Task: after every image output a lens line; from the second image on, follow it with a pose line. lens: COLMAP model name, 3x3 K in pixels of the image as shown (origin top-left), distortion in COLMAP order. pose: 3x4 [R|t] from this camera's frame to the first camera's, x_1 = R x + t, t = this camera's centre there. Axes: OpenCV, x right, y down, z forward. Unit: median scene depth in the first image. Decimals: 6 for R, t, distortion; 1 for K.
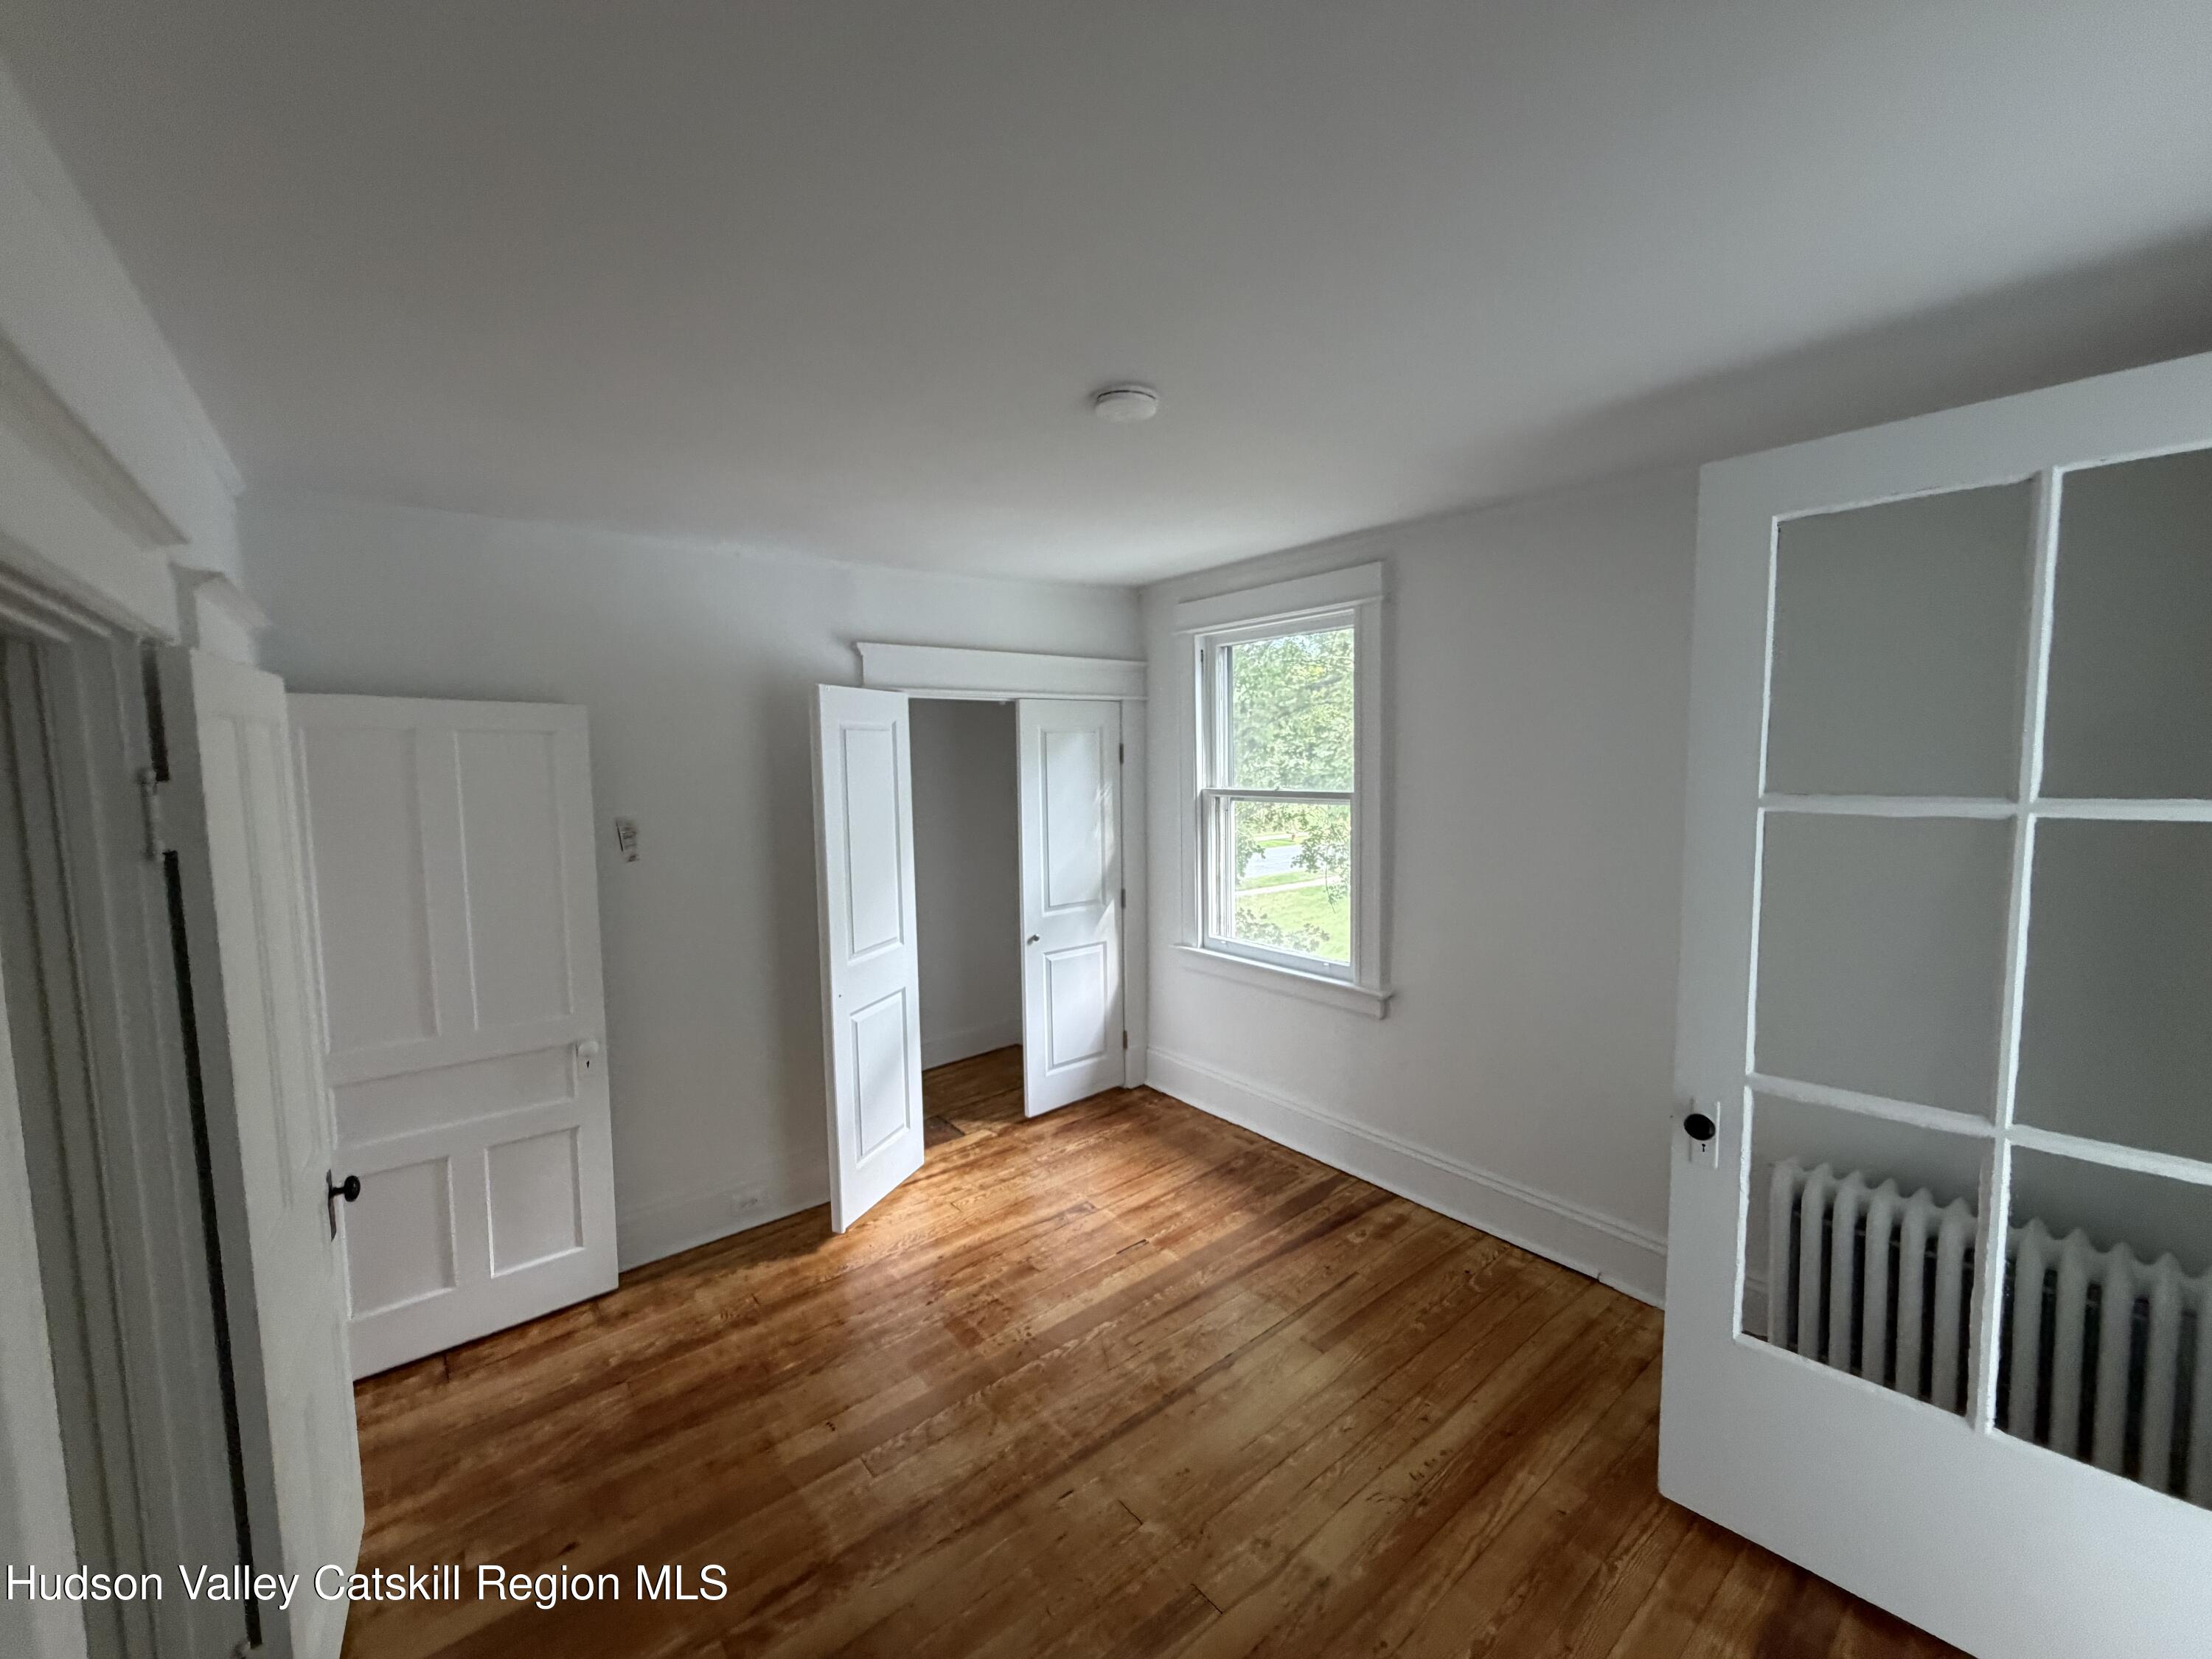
lens RADIAL K [[882.5, 0, 1108.3], [0, 882.5, 829.3], [0, 0, 1]] dist [0.001752, 0.000103]
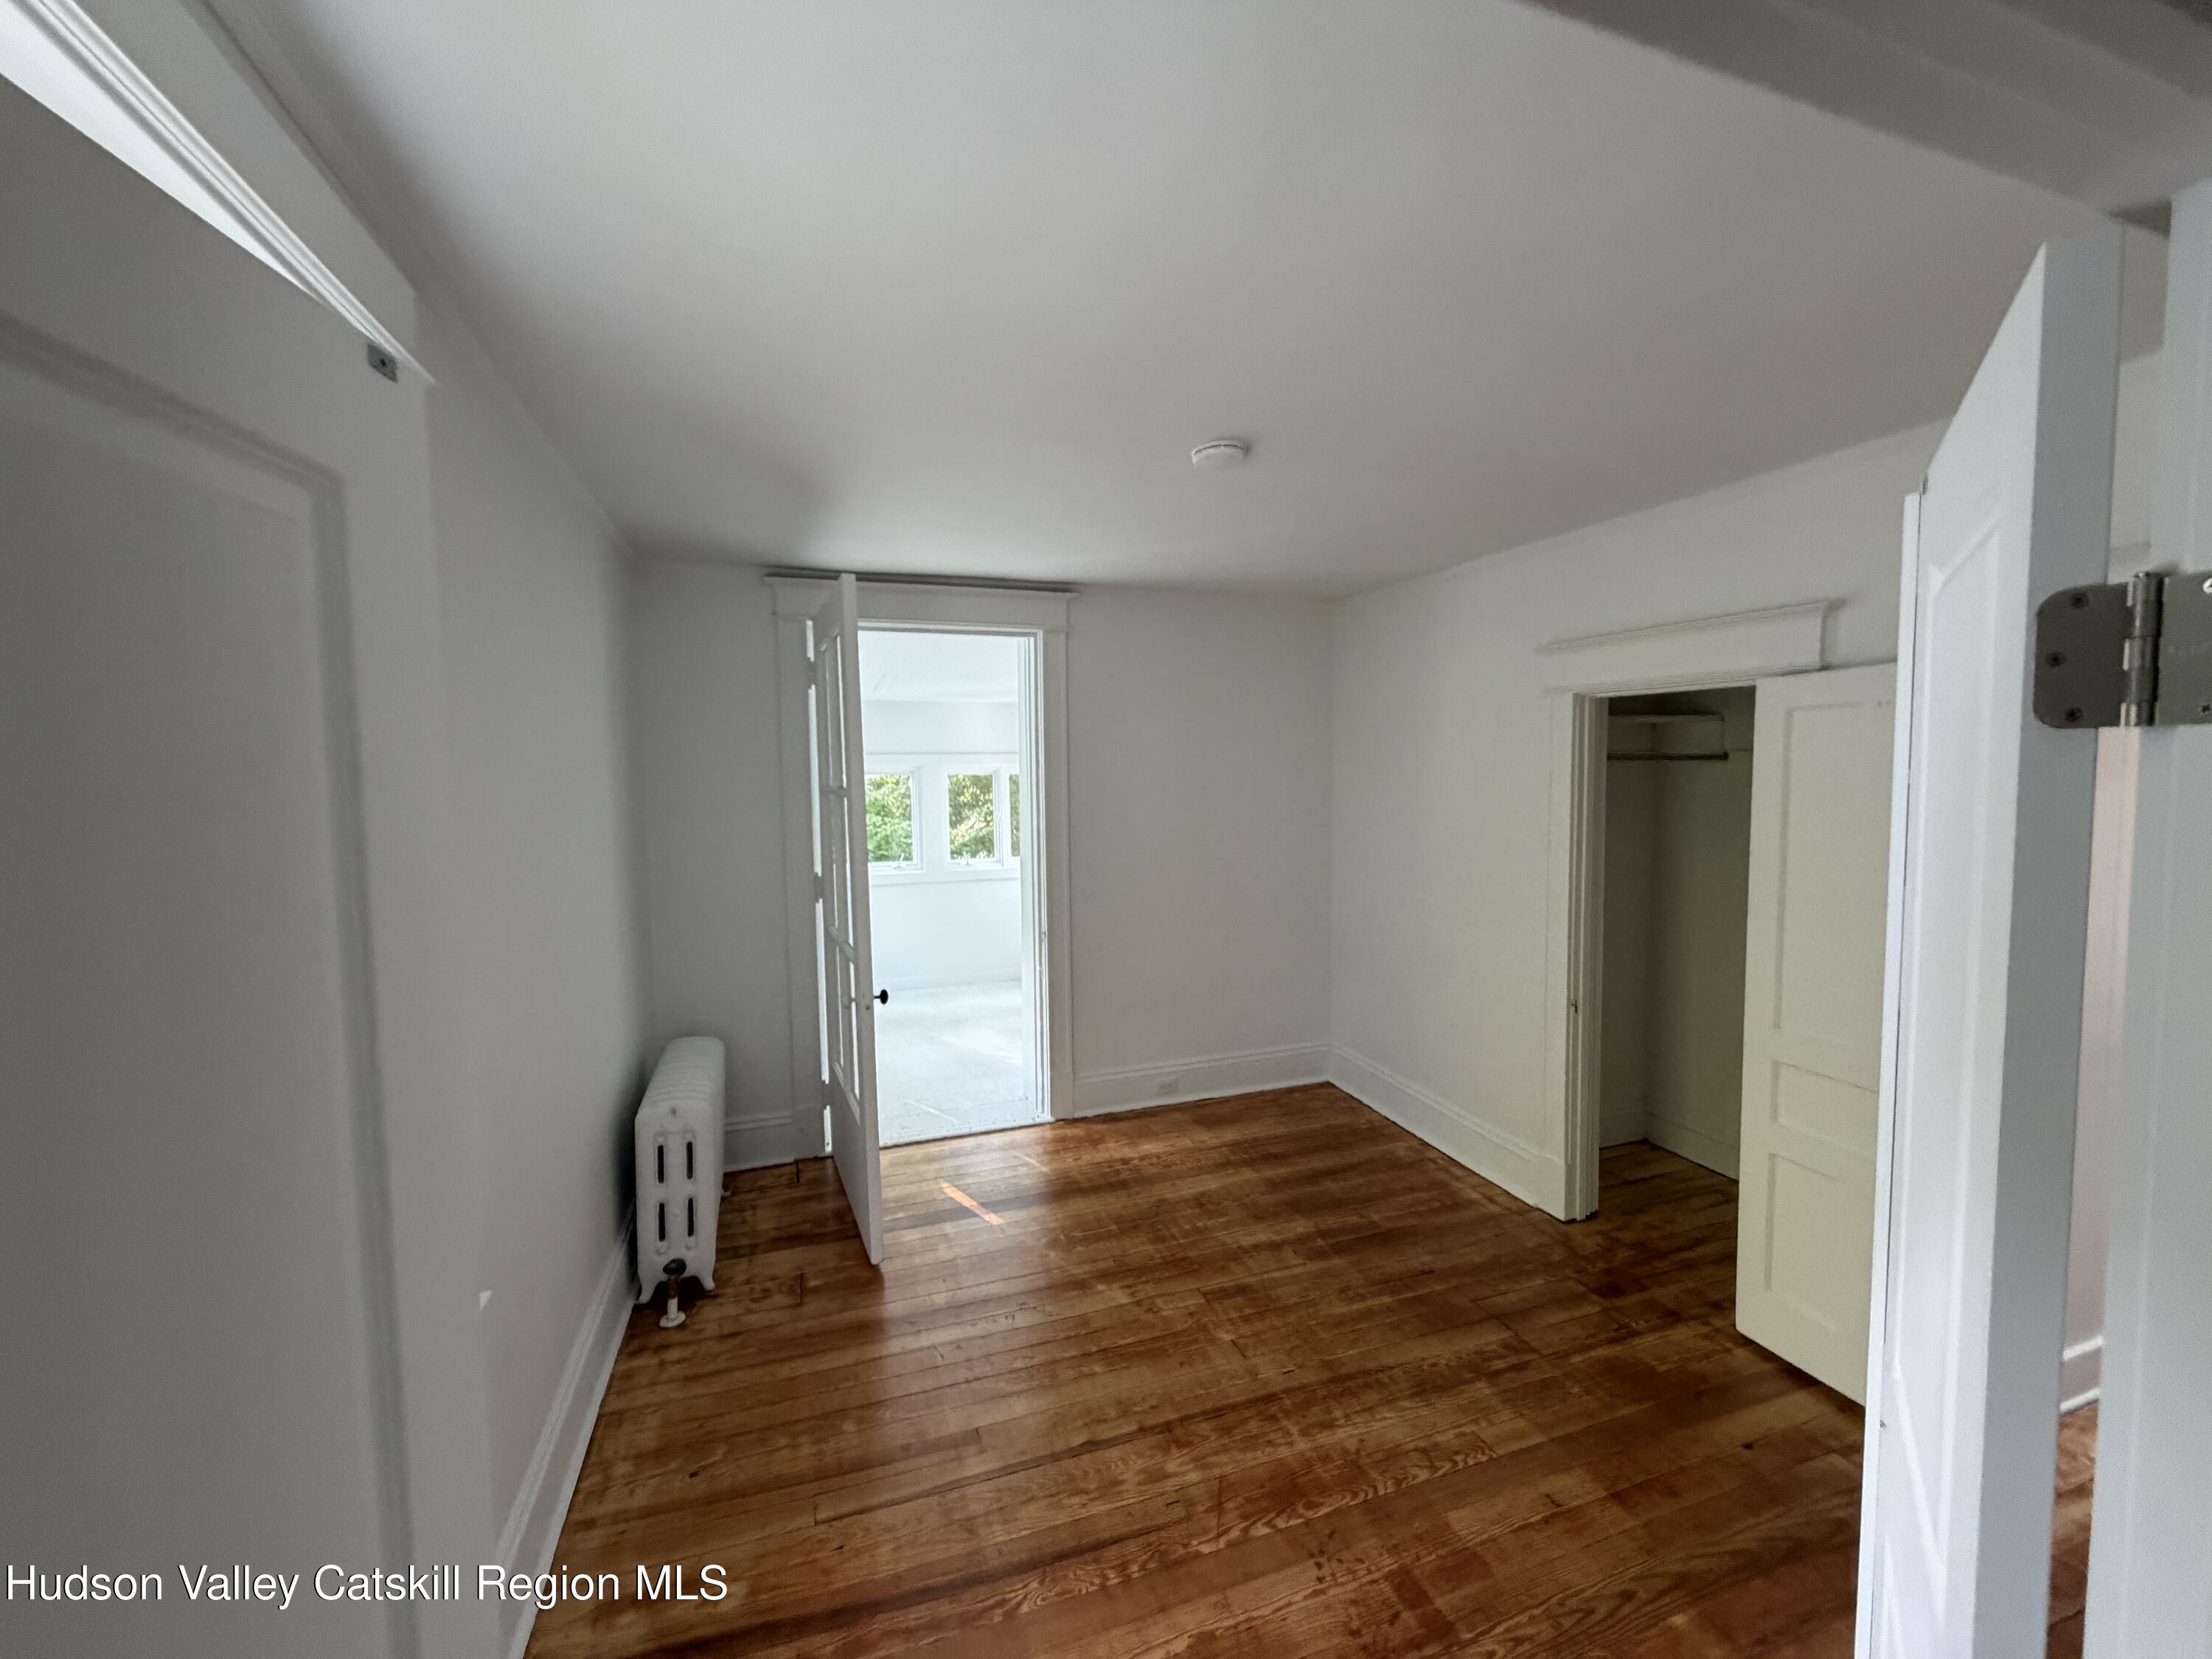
lens RADIAL K [[882.5, 0, 1100.9], [0, 882.5, 831.9], [0, 0, 1]] dist [0.001752, 0.000103]
pose [[-0.940695, 0.008694, 0.339141, -0.192485], [0.059304, 0.988493, 0.139155, -0.122376], [-0.334029, 0.151014, -0.930387, 1.834025]]
